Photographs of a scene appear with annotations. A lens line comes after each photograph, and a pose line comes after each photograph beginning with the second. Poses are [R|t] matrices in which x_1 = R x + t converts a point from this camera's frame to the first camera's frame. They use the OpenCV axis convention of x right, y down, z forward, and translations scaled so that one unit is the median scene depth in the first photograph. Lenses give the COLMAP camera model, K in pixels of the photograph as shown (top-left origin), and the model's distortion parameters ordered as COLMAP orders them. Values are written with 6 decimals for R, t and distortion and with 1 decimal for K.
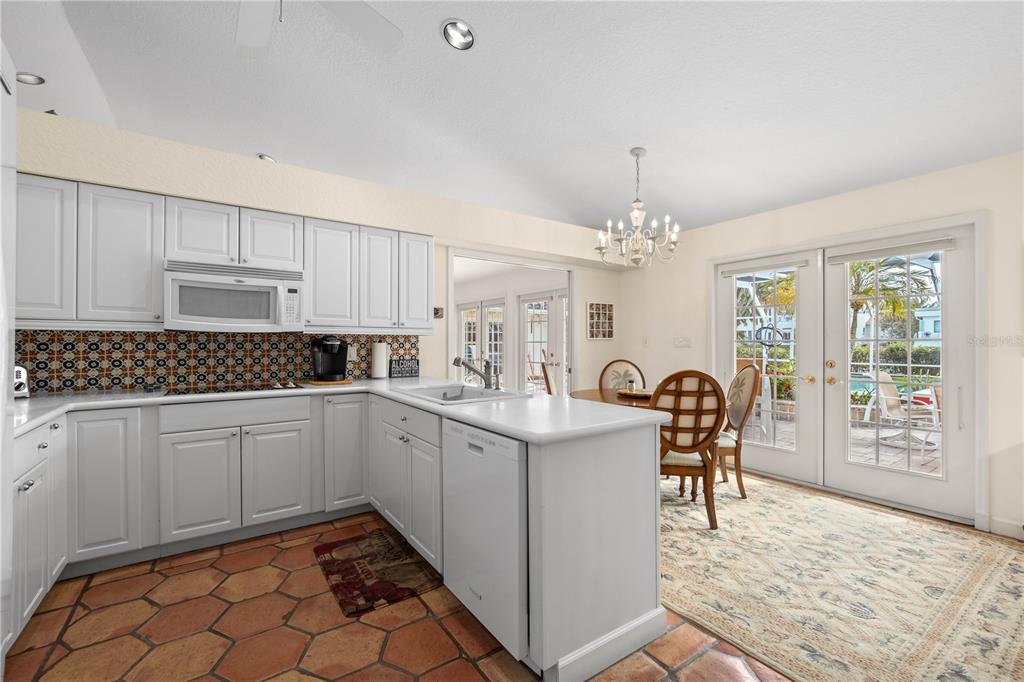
lens RADIAL K [[435.0, 0, 512.0], [0, 435.0, 341.0], [0, 0, 1]] dist [0.000780, 0.000141]
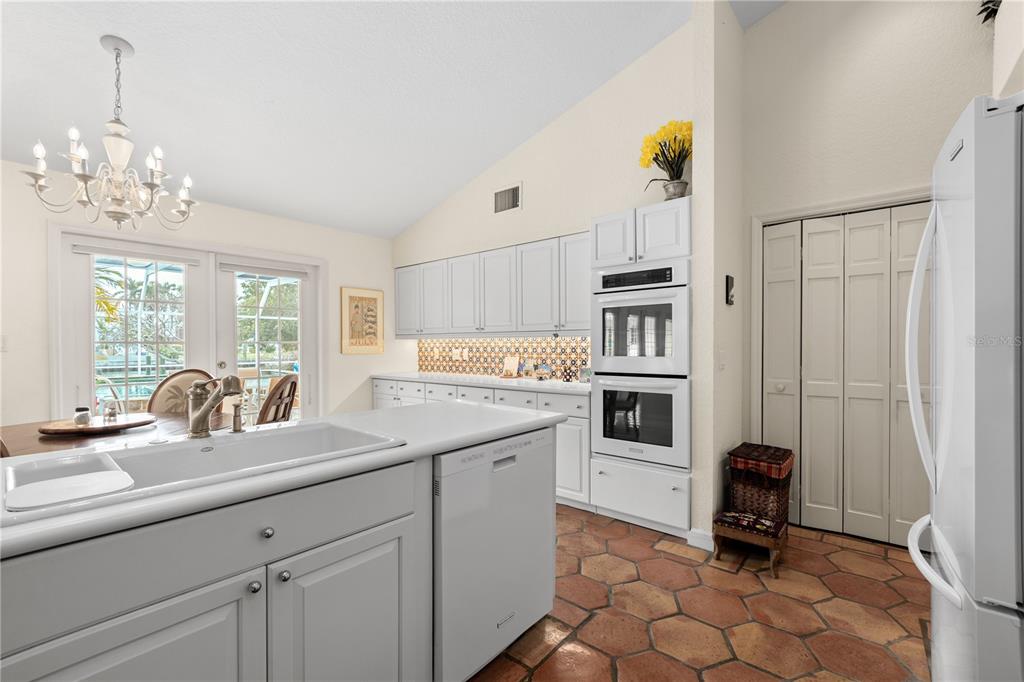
lens RADIAL K [[439.1, 0, 511.9], [0, 439.1, 344.8], [0, 0, 1]] dist [-0.001189, 0.000087]
pose [[-0.257818, -0.000319, 0.966193, -0.579748], [-0.003958, 0.999992, -0.000726, 0.002800], [-0.966185, -0.004011, -0.257817, 0.731302]]
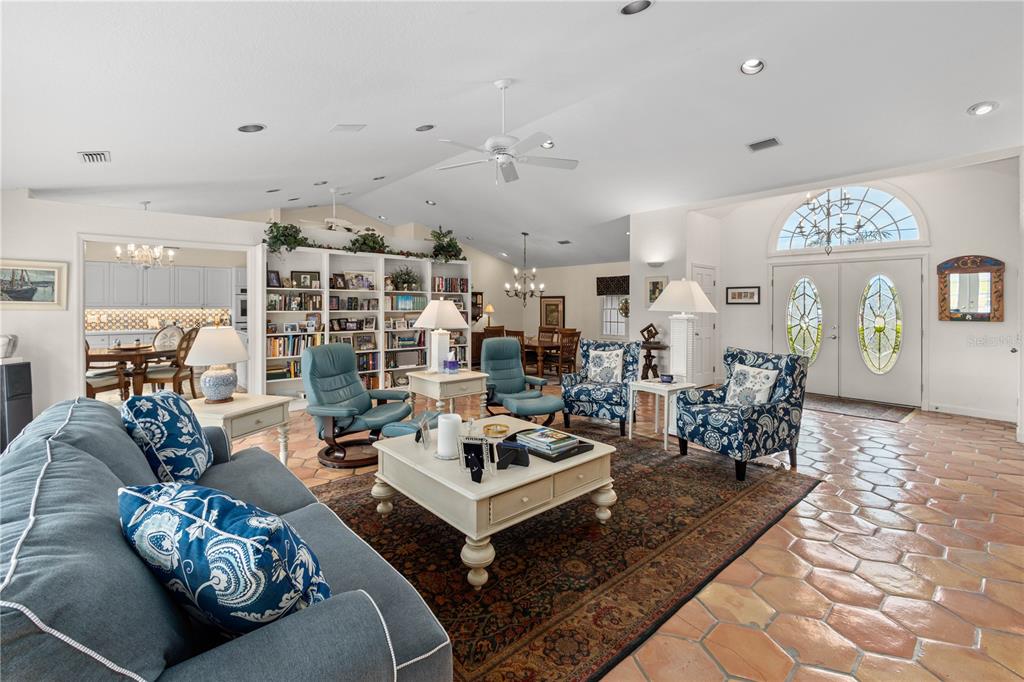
lens RADIAL K [[450.3, 0, 513.8], [0, 450.3, 303.7], [0, 0, 1]] dist [-0.001758, 0.000289]
pose [[-0.992602, -0.005669, -0.121279, -1.101751], [-0.004405, 0.999933, -0.010684, -0.034258], [0.121331, -0.010071, -0.992561, 3.490106]]
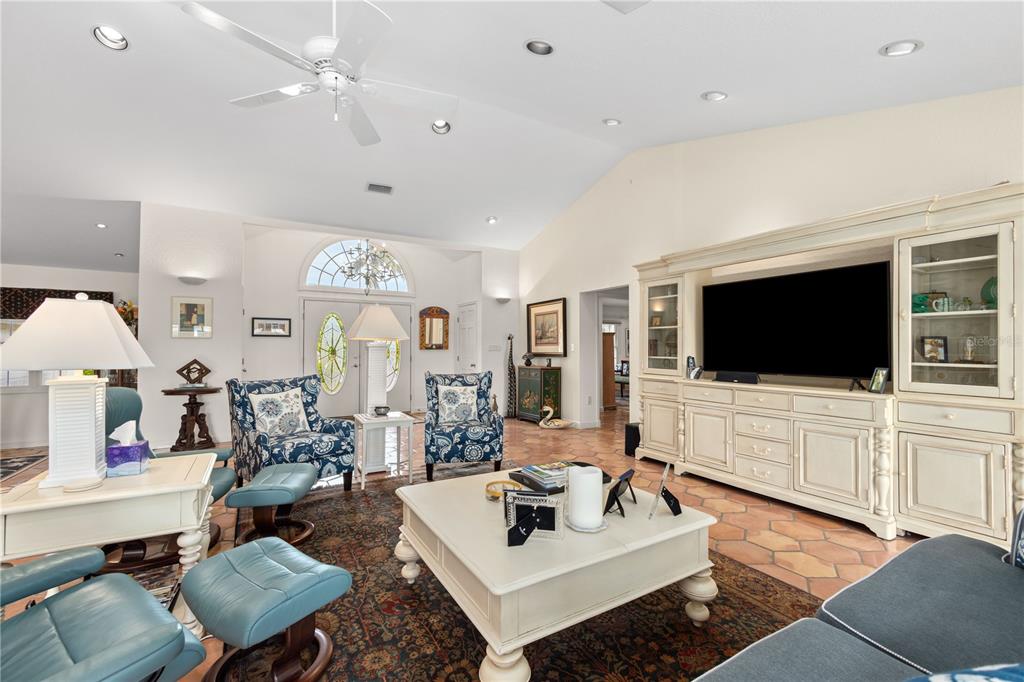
lens RADIAL K [[435.0, 0, 512.0], [0, 435.0, 341.0], [0, 0, 1]] dist [0.000780, 0.000141]
pose [[-0.072719, -0.016647, -0.997214, -0.452860], [0.006189, 0.999834, -0.017142, 0.009211], [0.997333, -0.007418, -0.072603, 2.512855]]
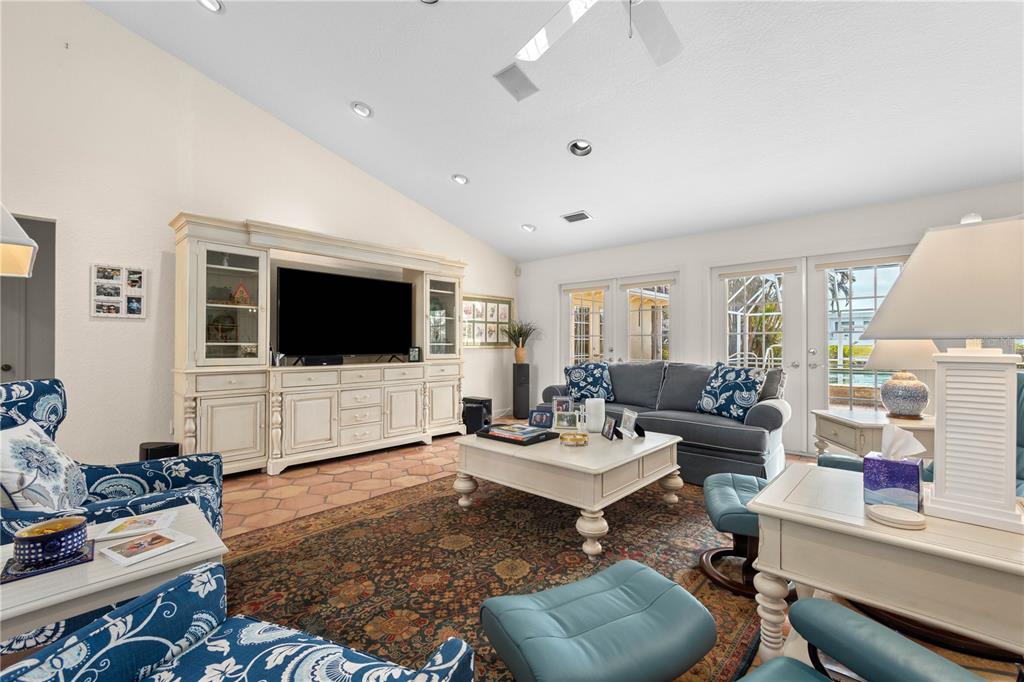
lens RADIAL K [[439.1, 0, 511.9], [0, 439.1, 344.8], [0, 0, 1]] dist [-0.001189, 0.000087]
pose [[0.976683, -0.003793, 0.214654, -1.513317], [0.002271, 0.999971, 0.007336, 0.039133], [-0.214675, -0.006678, 0.976663, 1.555981]]
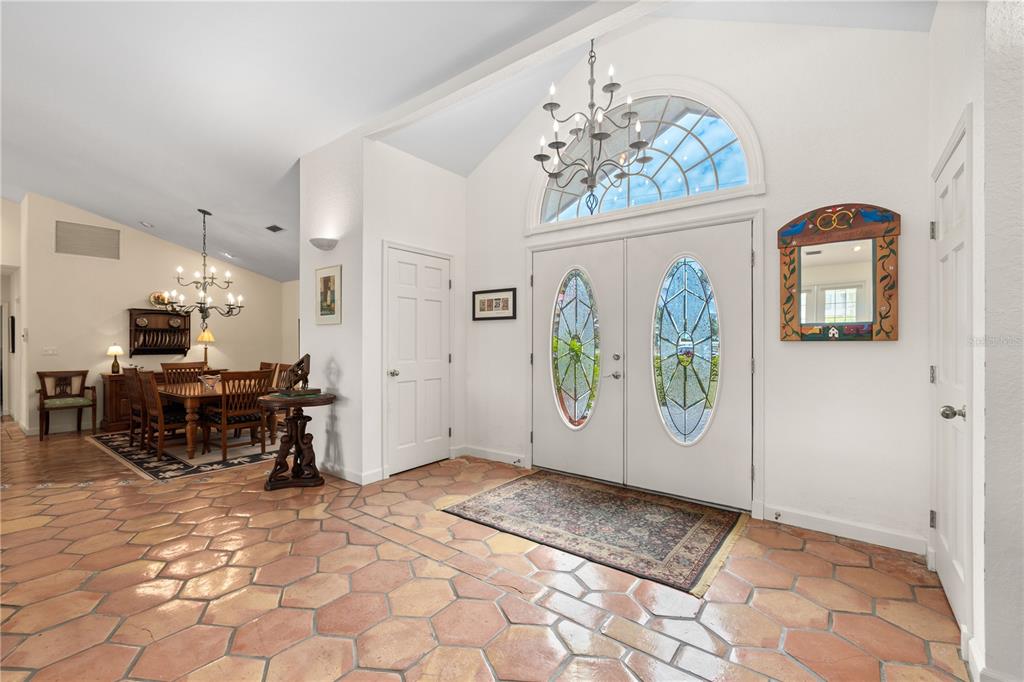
lens RADIAL K [[435.0, 0, 512.0], [0, 435.0, 341.0], [0, 0, 1]] dist [0.000780, 0.000141]
pose [[-0.953053, 0.002263, -0.302795, -2.380968], [0.003315, 0.999990, -0.002958, 0.013182], [0.302786, -0.003823, -0.953051, 2.456161]]
